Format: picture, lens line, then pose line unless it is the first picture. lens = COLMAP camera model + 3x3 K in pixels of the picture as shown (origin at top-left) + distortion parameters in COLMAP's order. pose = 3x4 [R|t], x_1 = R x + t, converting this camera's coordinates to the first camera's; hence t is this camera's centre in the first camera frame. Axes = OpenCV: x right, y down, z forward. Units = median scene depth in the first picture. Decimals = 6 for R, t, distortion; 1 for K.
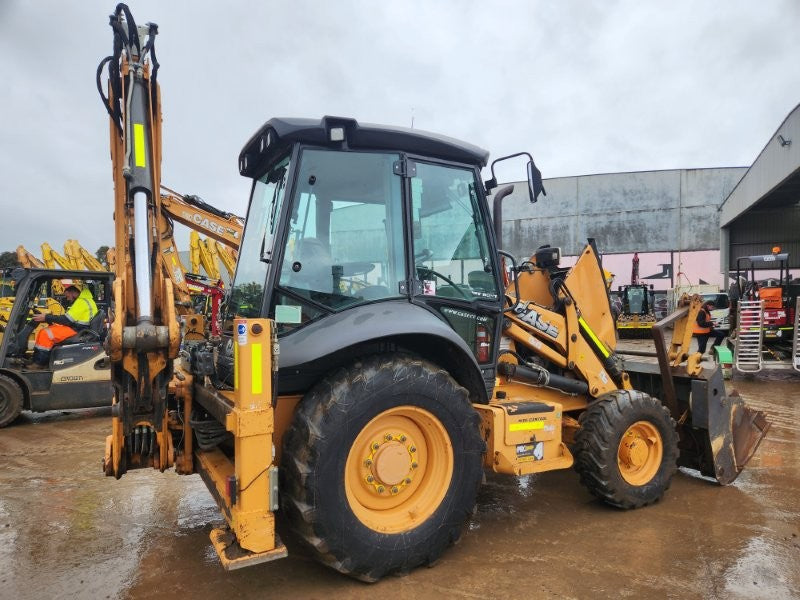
lens RADIAL K [[531.1, 0, 402.3], [0, 531.1, 309.8], [0, 0, 1]] dist [0.074827, -0.059561]
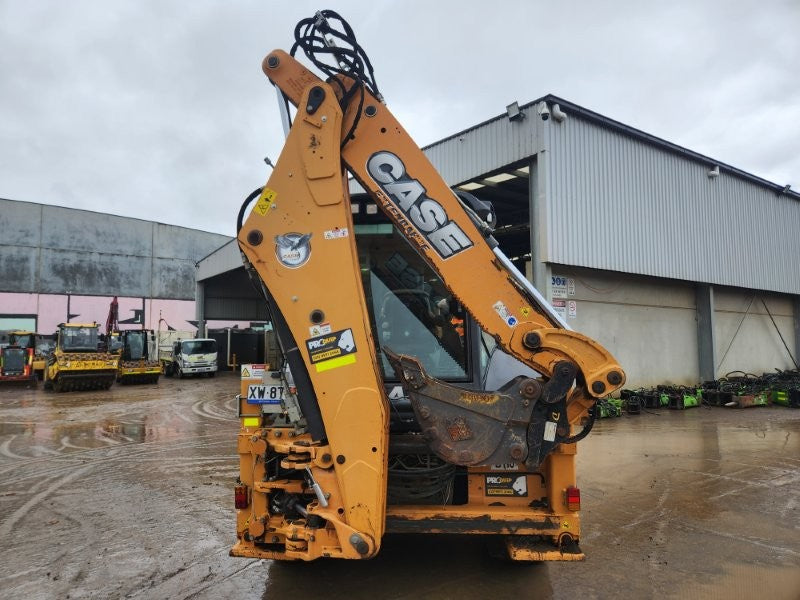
lens RADIAL K [[531.1, 0, 394.4], [0, 531.1, 310.5], [0, 0, 1]] dist [0.074827, -0.059561]
pose [[0.538978, 0.059739, 0.840199, -0.989938], [0.008901, 0.997022, -0.076599, -0.007470], [-0.842273, 0.048764, 0.536841, 0.395876]]
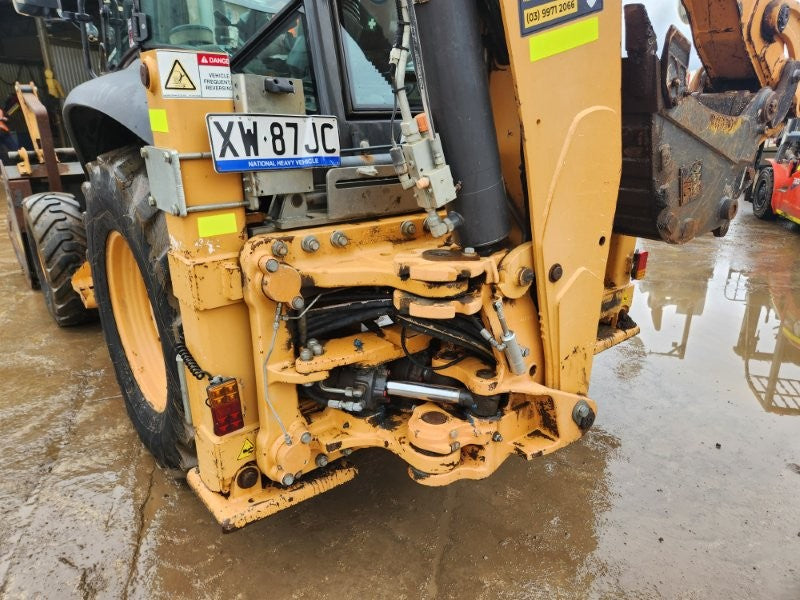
lens RADIAL K [[531.1, 0, 396.3], [0, 531.1, 300.0], [0, 0, 1]] dist [0.074827, -0.059561]
pose [[-0.166494, -0.344157, 0.924032, -0.718262], [0.013737, 0.936212, 0.351168, 0.033511], [-0.985947, 0.071161, -0.151146, 0.968697]]
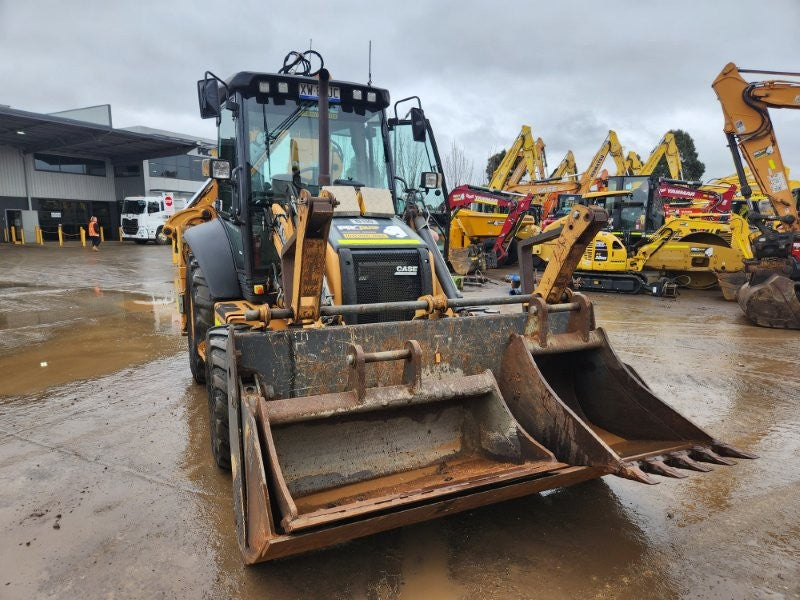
lens RADIAL K [[531.1, 0, 399.0], [0, 531.1, 307.9], [0, 0, 1]] dist [0.074827, -0.059561]
pose [[-0.081755, 0.155721, -0.984412, 1.149465], [-0.008486, 0.987574, 0.156926, -0.001679], [0.996616, 0.021183, -0.079418, 1.278588]]
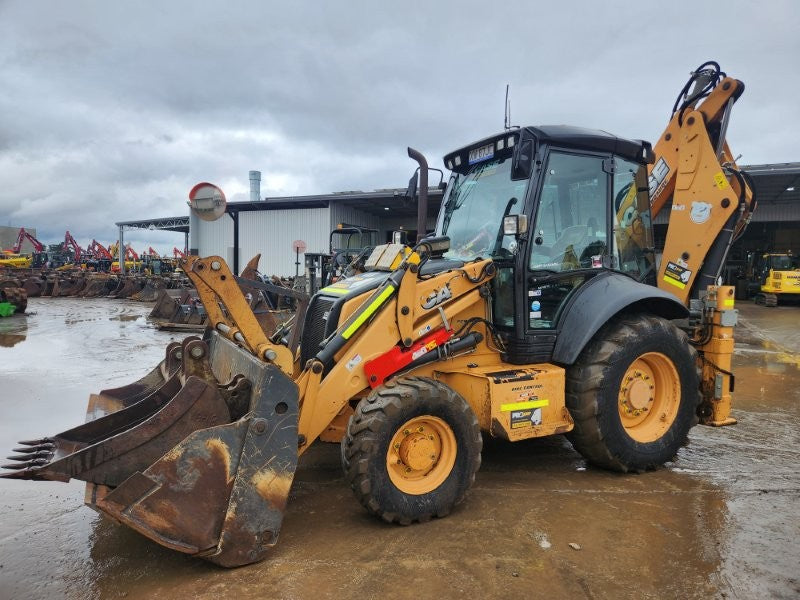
lens RADIAL K [[531.1, 0, 401.8], [0, 531.1, 296.8], [0, 0, 1]] dist [0.074827, -0.059561]
pose [[-0.999190, -0.015279, 0.037214, 0.192045], [-0.013620, 0.998919, 0.044440, -0.006584], [-0.037853, 0.043898, -0.998319, 2.125333]]
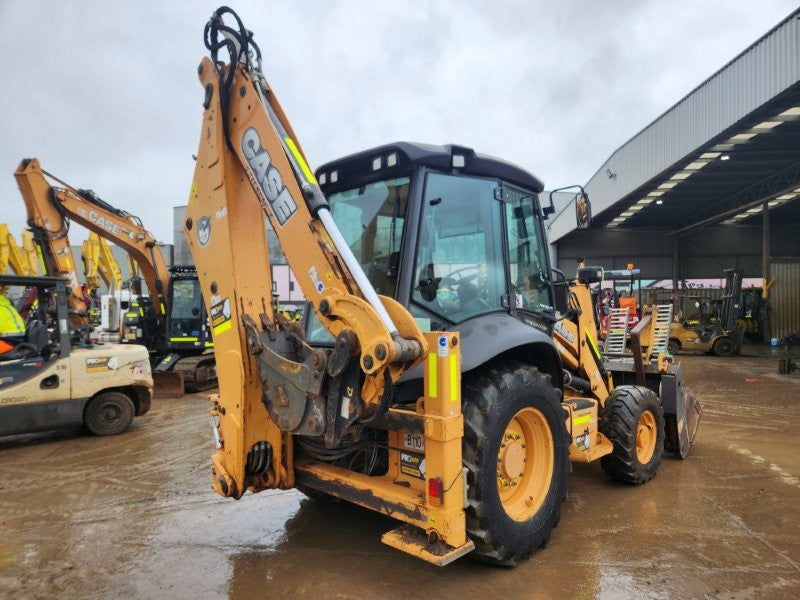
lens RADIAL K [[531.1, 0, 397.0], [0, 531.1, 310.3], [0, 0, 1]] dist [0.074827, -0.059561]
pose [[0.956729, -0.001804, 0.290976, -0.426279], [0.004347, 0.999958, -0.008095, -0.011640], [-0.290949, 0.009010, 0.956696, -0.002501]]
